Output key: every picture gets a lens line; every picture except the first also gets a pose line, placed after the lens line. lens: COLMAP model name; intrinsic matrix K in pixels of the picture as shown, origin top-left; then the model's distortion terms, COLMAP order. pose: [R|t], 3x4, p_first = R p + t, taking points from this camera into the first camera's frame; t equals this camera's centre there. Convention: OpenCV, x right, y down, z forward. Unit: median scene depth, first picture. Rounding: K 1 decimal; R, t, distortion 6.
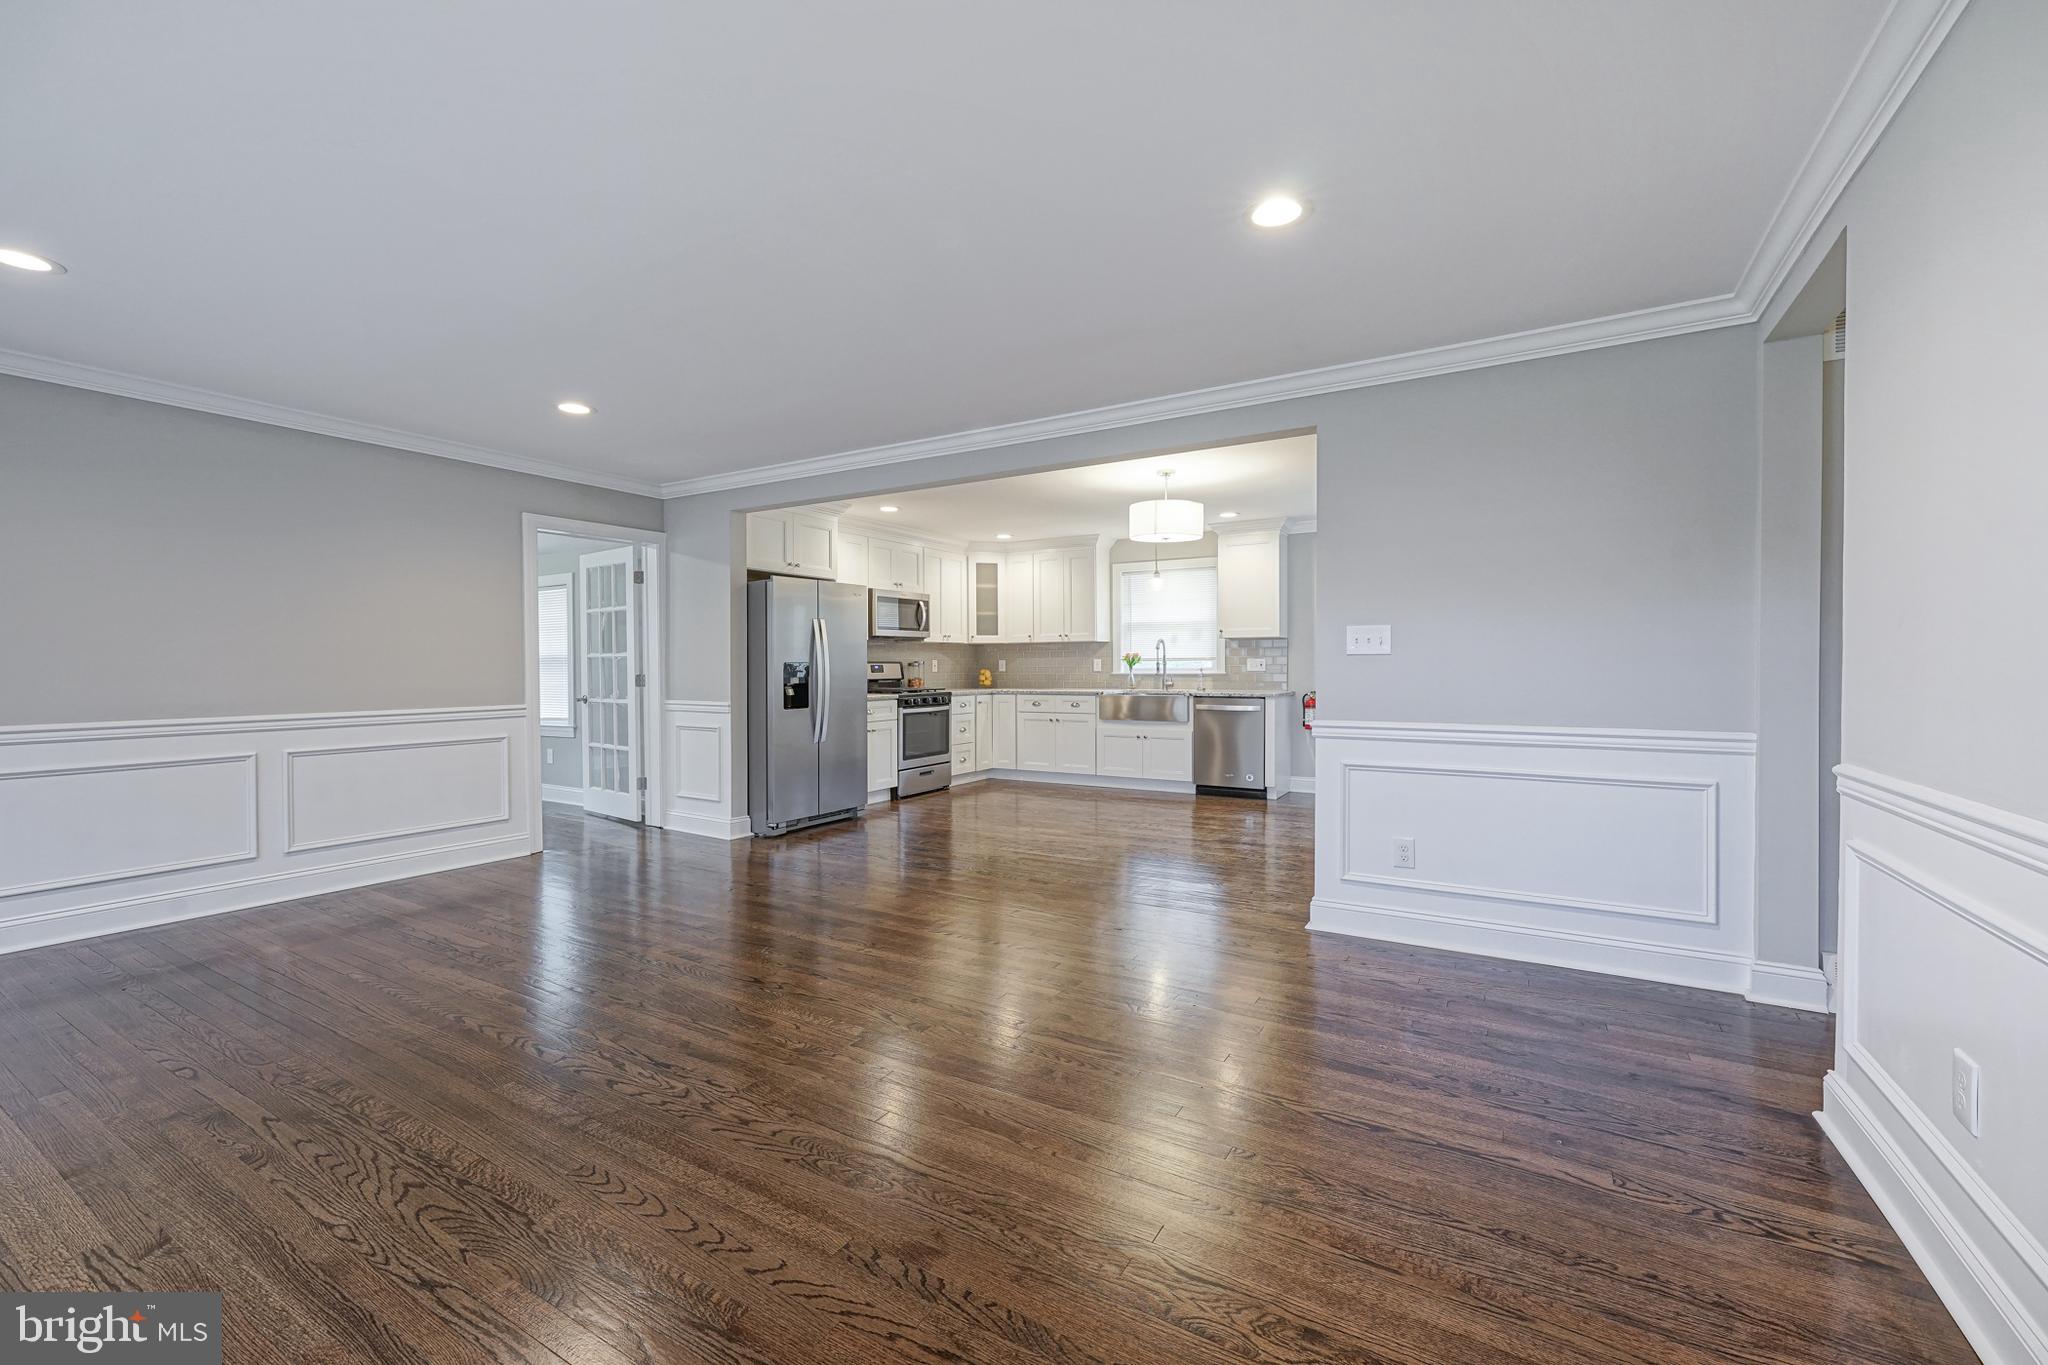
lens RADIAL K [[861.7, 0, 946.9], [0, 861.7, 676.7], [0, 0, 1]] dist [-0.000083, 0.000045]
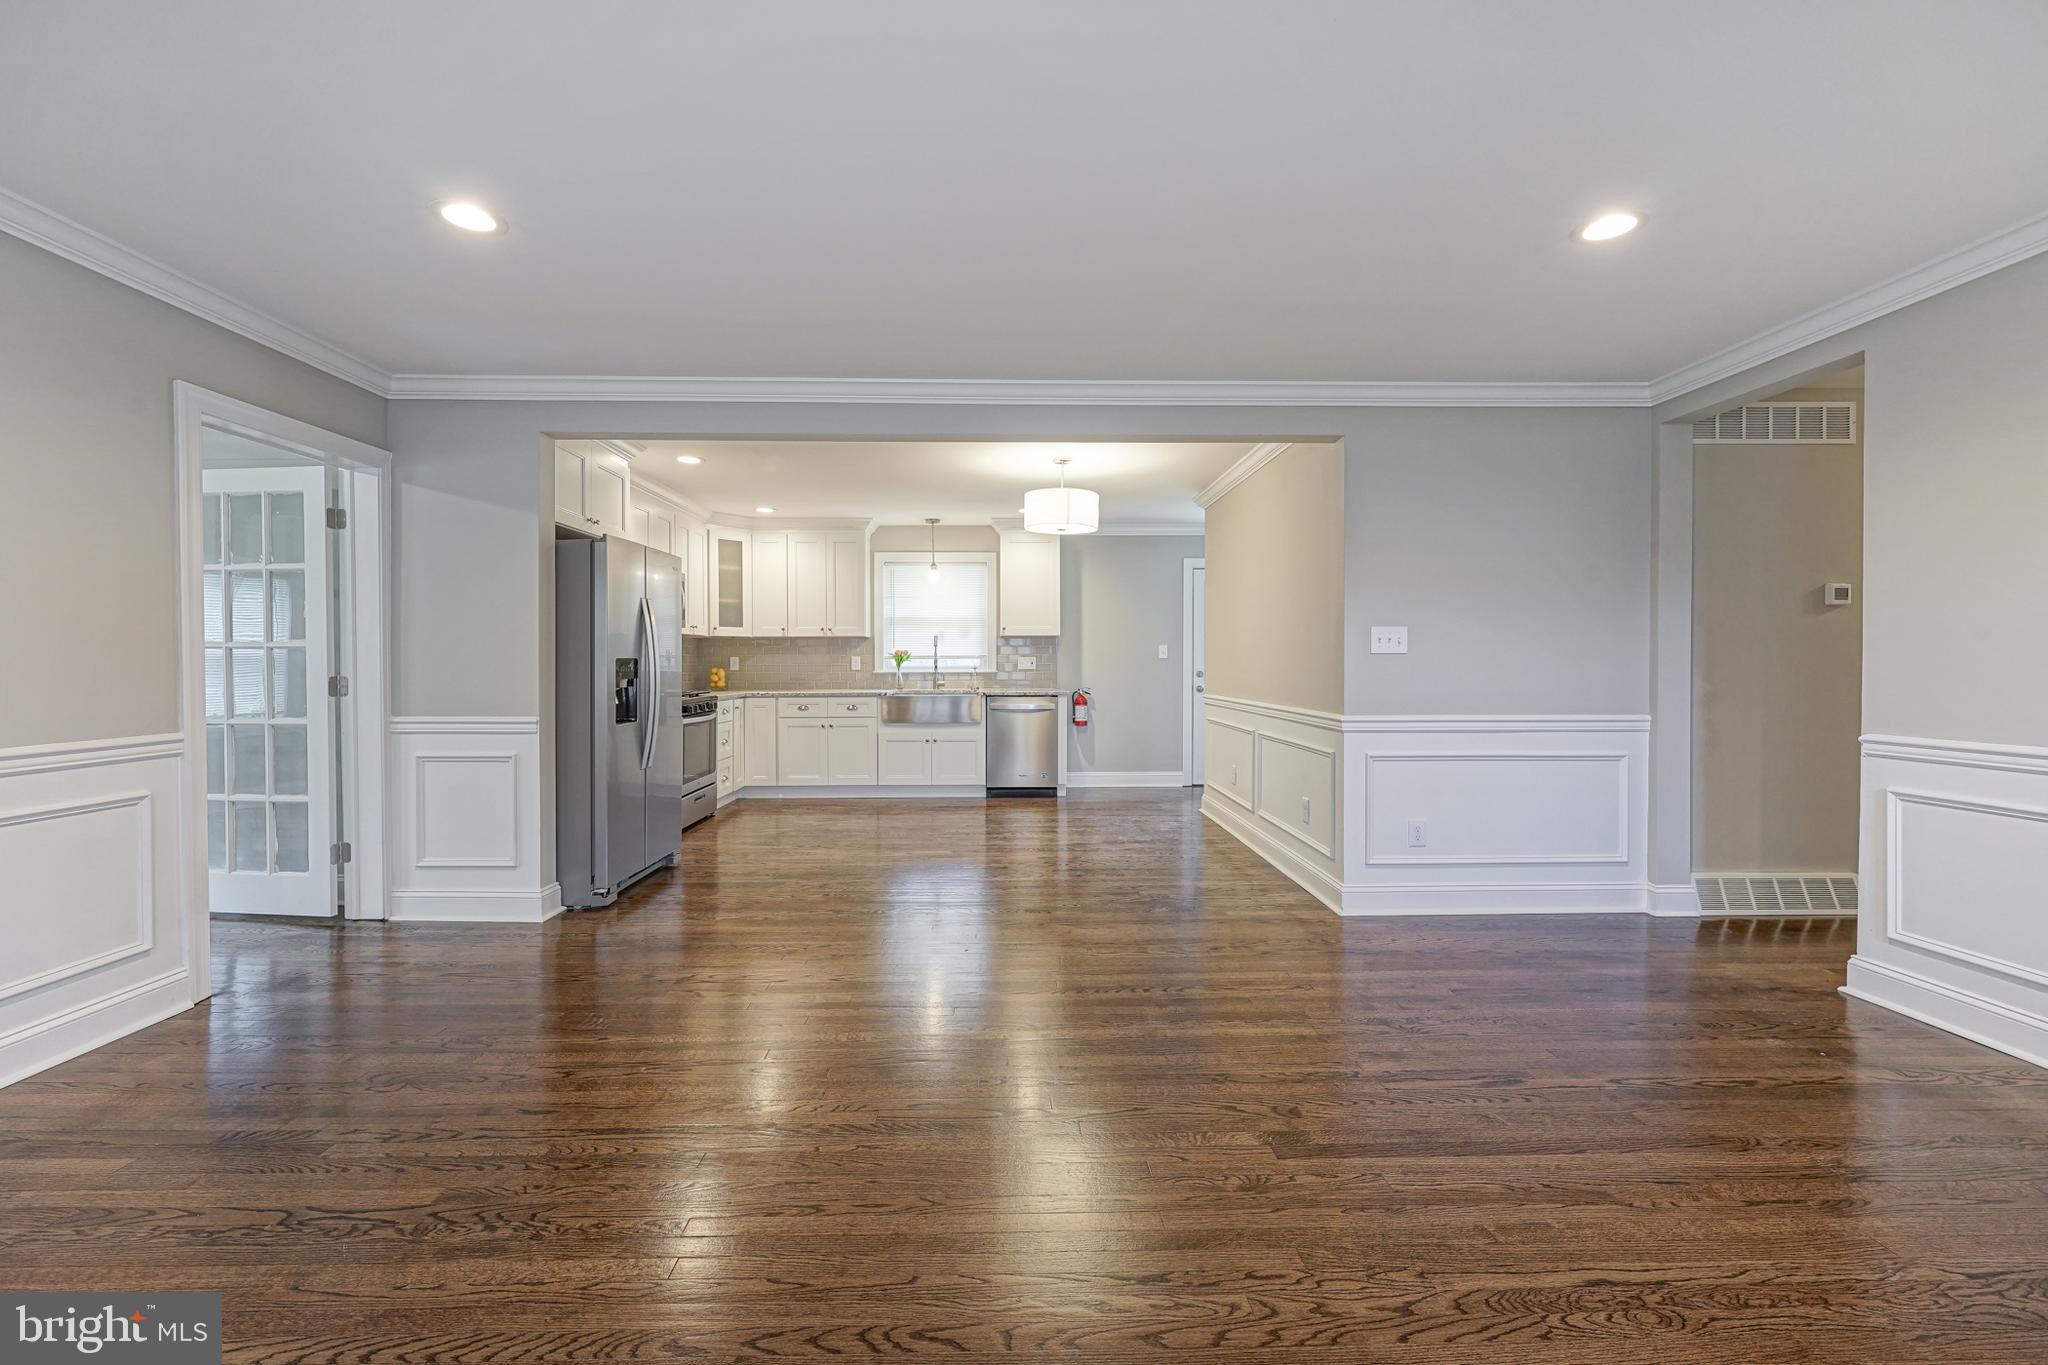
lens RADIAL K [[894.4, 0, 931.8], [0, 894.4, 671.8], [0, 0, 1]] dist [-0.000799, 0.000227]
pose [[0.825321, -0.003221, 0.564654, -0.309456], [0.005771, 0.999980, -0.002731, -0.001421], [-0.564634, 0.005513, 0.825323, 0.197443]]
